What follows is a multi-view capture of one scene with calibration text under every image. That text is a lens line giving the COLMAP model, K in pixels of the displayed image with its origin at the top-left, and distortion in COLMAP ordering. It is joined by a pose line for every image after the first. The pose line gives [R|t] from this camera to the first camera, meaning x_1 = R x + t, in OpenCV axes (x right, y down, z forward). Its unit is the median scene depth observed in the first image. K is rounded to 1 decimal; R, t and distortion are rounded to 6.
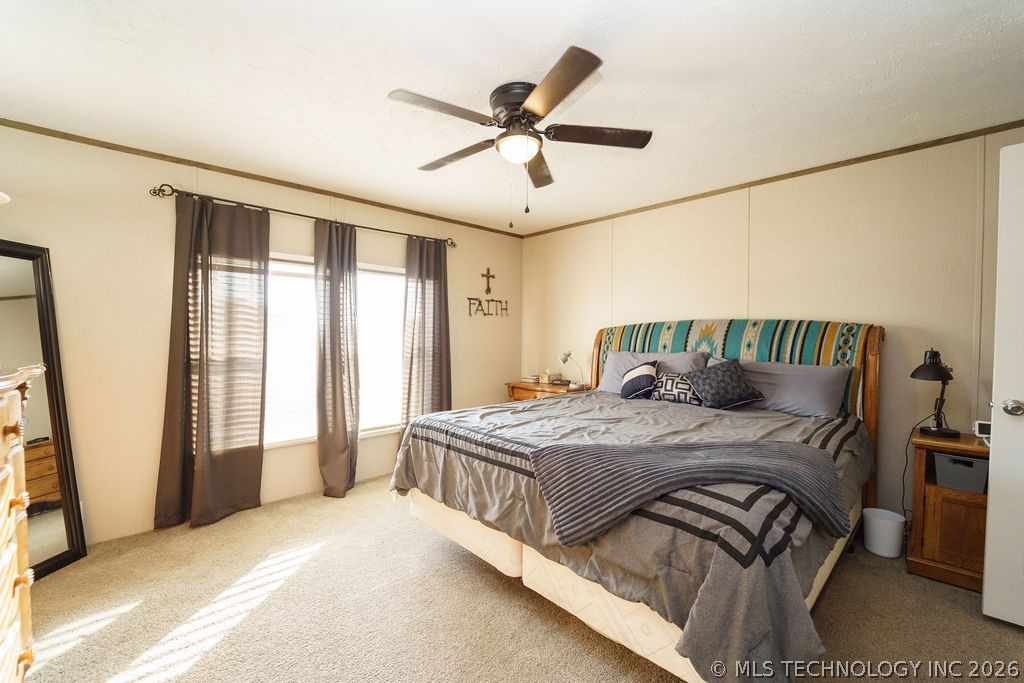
lens RADIAL K [[431.7, 0, 508.0], [0, 431.7, 345.9], [0, 0, 1]] dist [-0.022785, -0.000209]
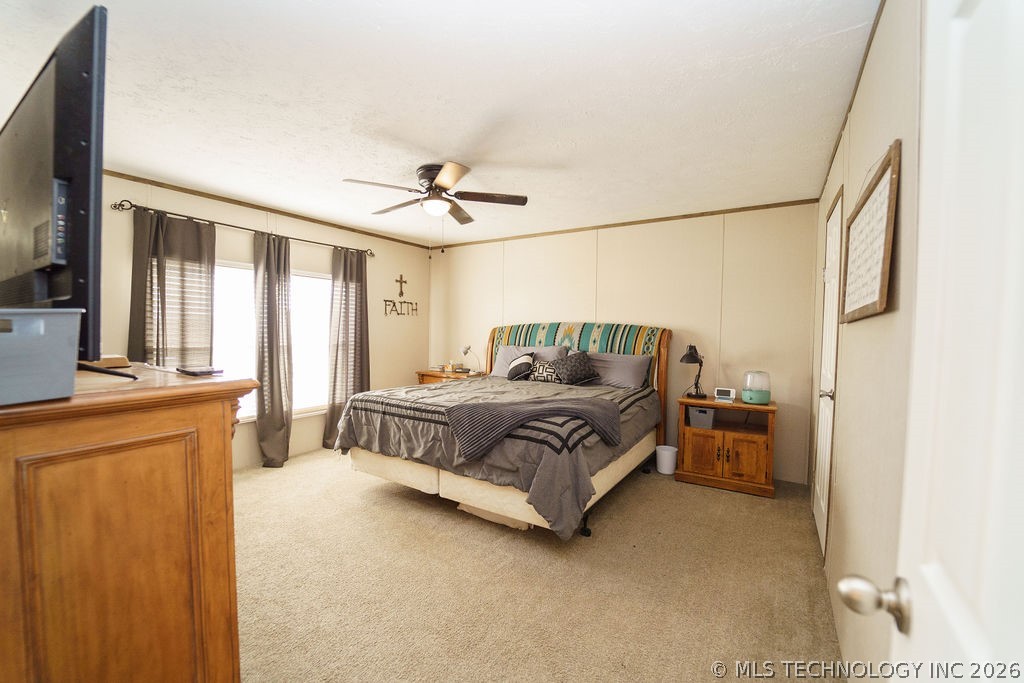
lens RADIAL K [[431.7, 0, 508.0], [0, 431.7, 345.9], [0, 0, 1]] dist [-0.022785, -0.000209]
pose [[0.973076, 0.001952, 0.230475, -0.061047], [-0.004884, 0.999914, 0.012152, -0.002718], [-0.230432, -0.012950, 0.973002, -0.400294]]
